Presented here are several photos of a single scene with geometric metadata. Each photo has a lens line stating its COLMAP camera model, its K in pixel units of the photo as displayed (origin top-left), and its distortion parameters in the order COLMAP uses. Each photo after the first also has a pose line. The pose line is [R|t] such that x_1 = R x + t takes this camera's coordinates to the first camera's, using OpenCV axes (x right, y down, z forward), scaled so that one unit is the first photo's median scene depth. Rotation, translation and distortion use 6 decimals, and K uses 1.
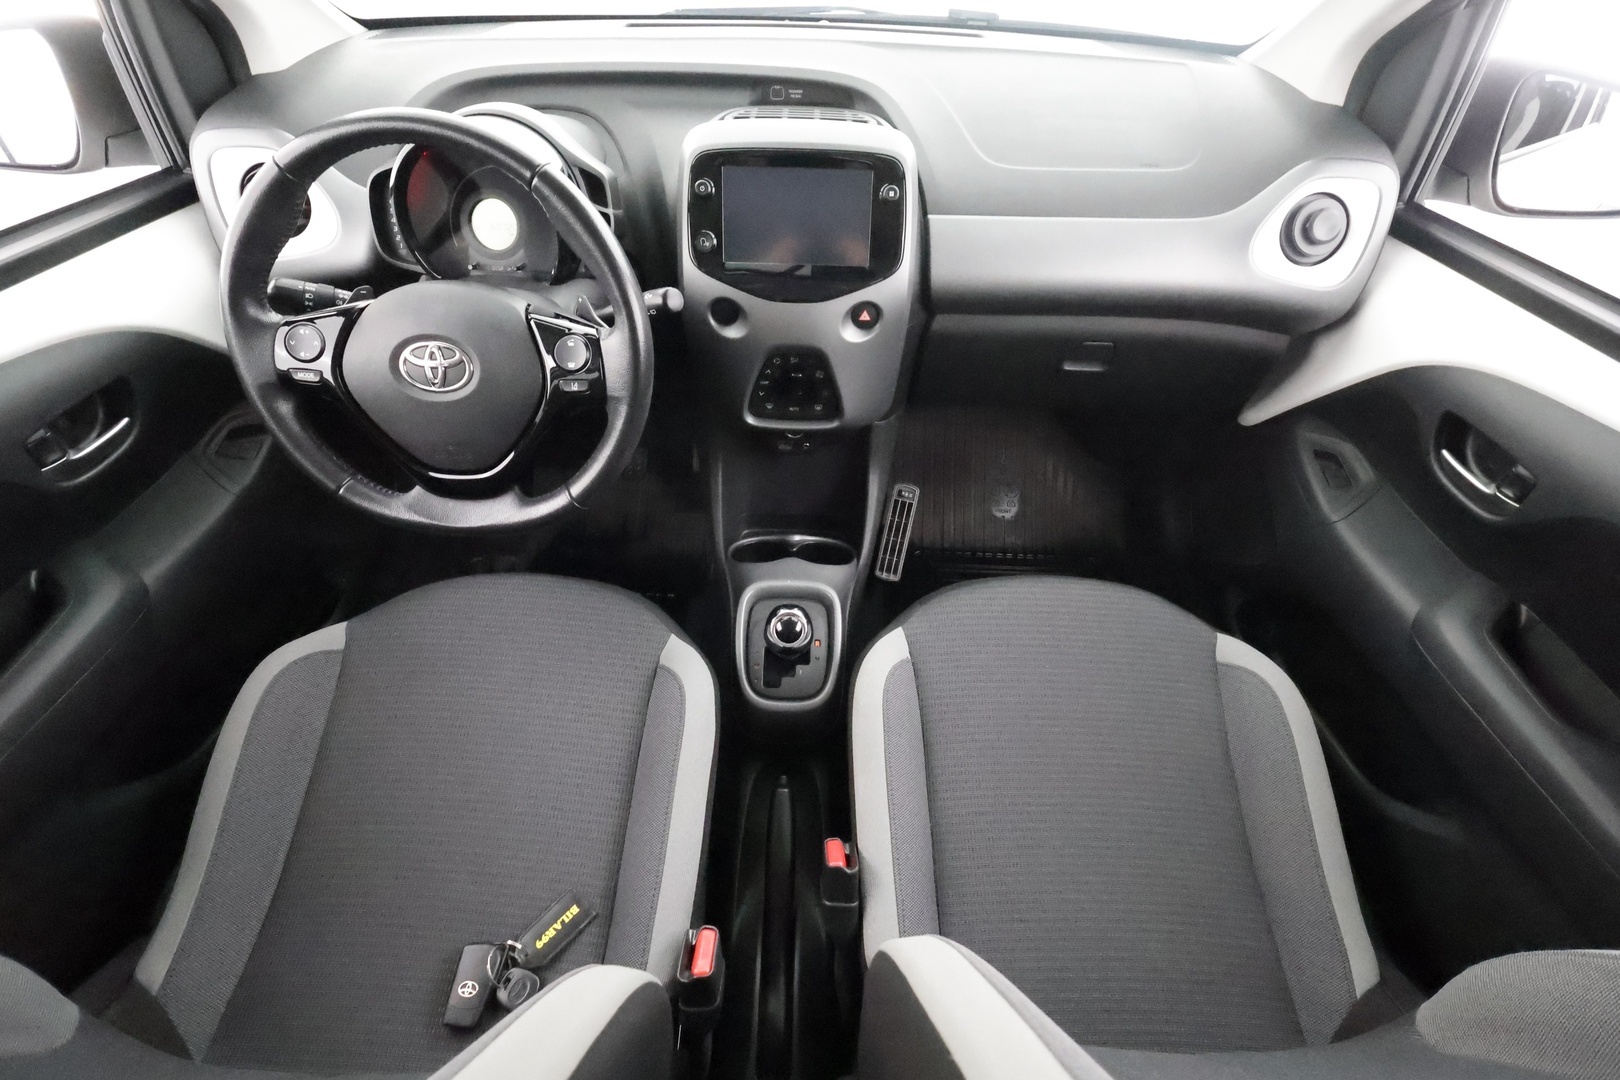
lens RADIAL K [[774.3, 0, 813.7], [0, 774.3, 537.1], [0, 0, 1]] dist [0.011947, 0.000085]
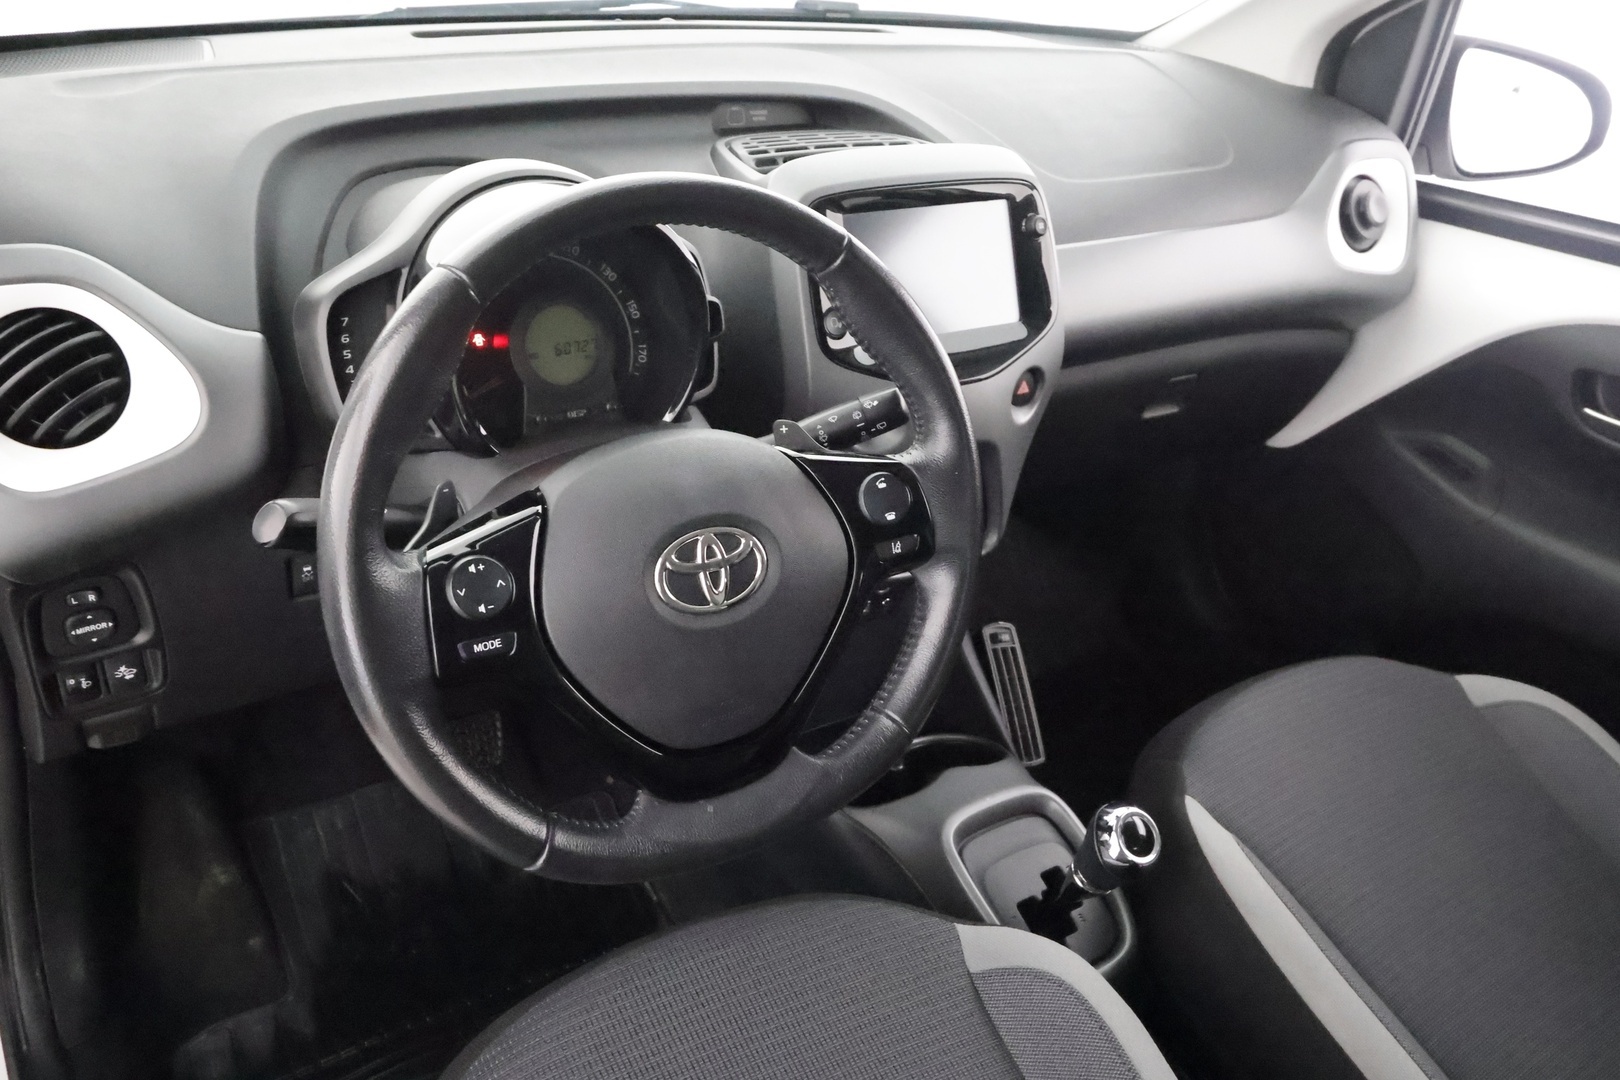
lens RADIAL K [[1305.7, 0, 807.5], [0, 1305.7, 529.7], [0, 0, 1]] dist [0.007387, 0.001370]
pose [[0.833196, -0.227236, 0.504132, -0.702457], [0.322055, 0.940501, -0.108341, -0.090795], [-0.449517, 0.252627, 0.856804, 0.085341]]
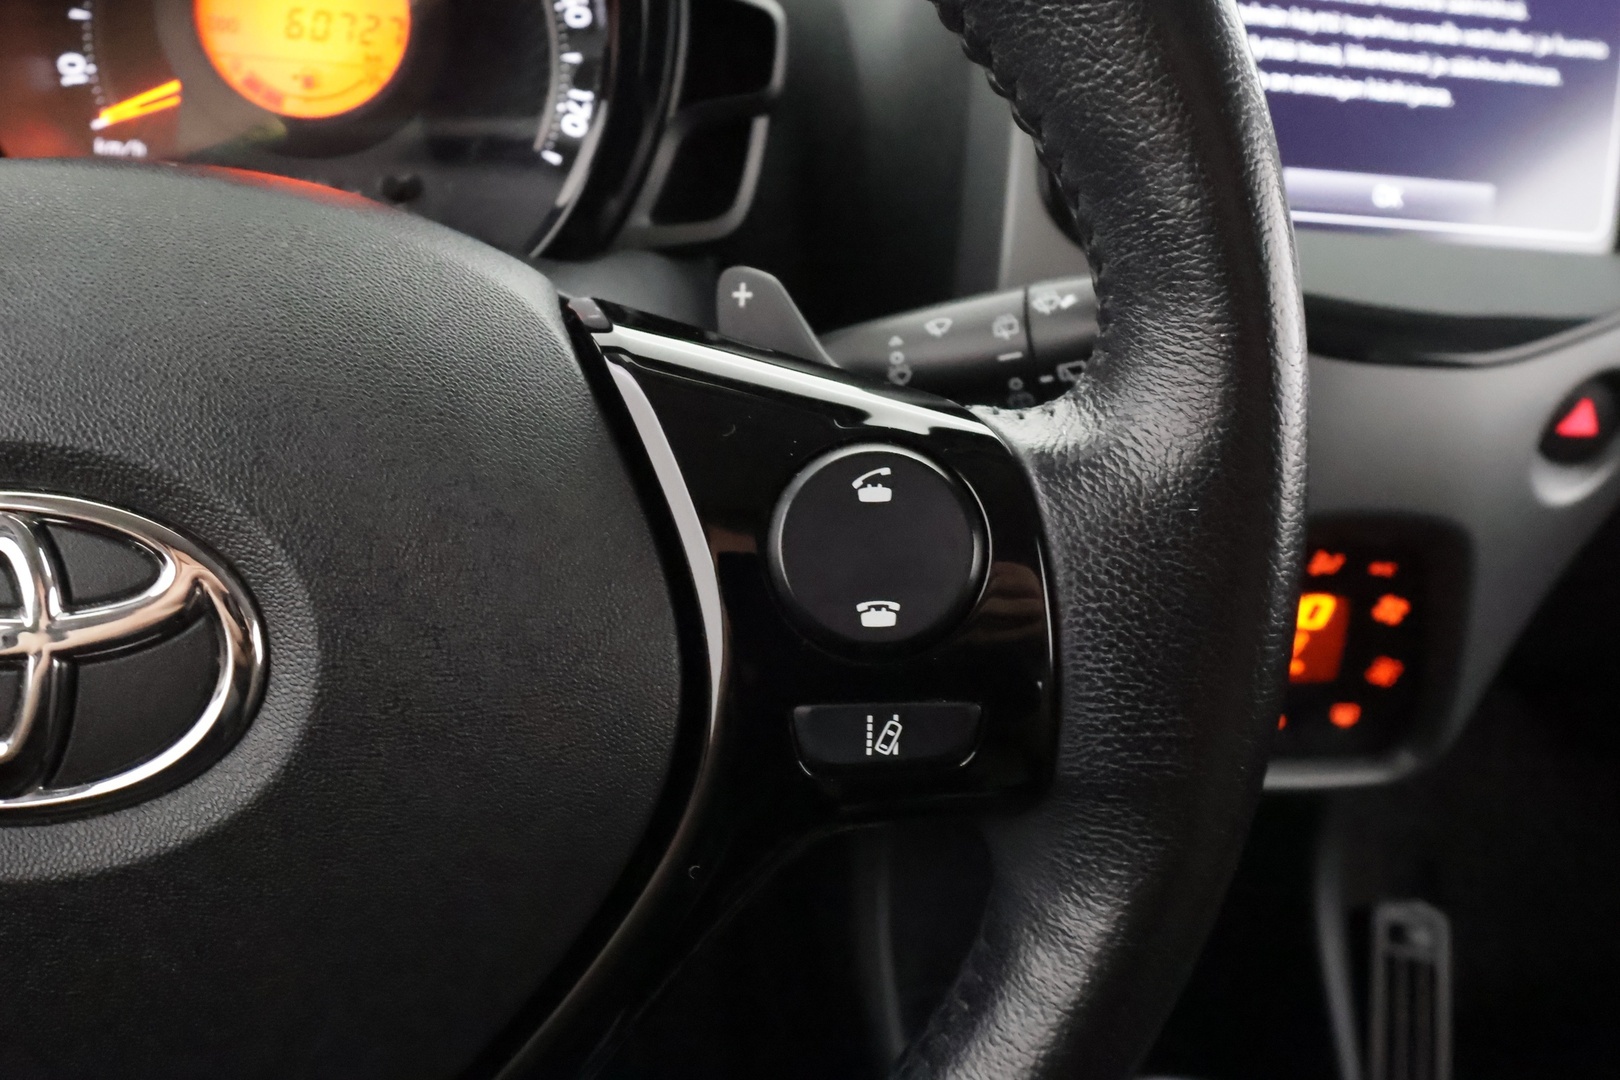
lens RADIAL K [[1305.7, 0, 805.4], [0, 1305.7, 541.3], [0, 0, 1]] dist [0.007387, 0.001370]
pose [[0.985081, -0.003323, 0.172062, -0.289112], [0.039420, 0.977588, -0.206804, -0.139157], [-0.167518, 0.210501, 0.963134, 0.558699]]
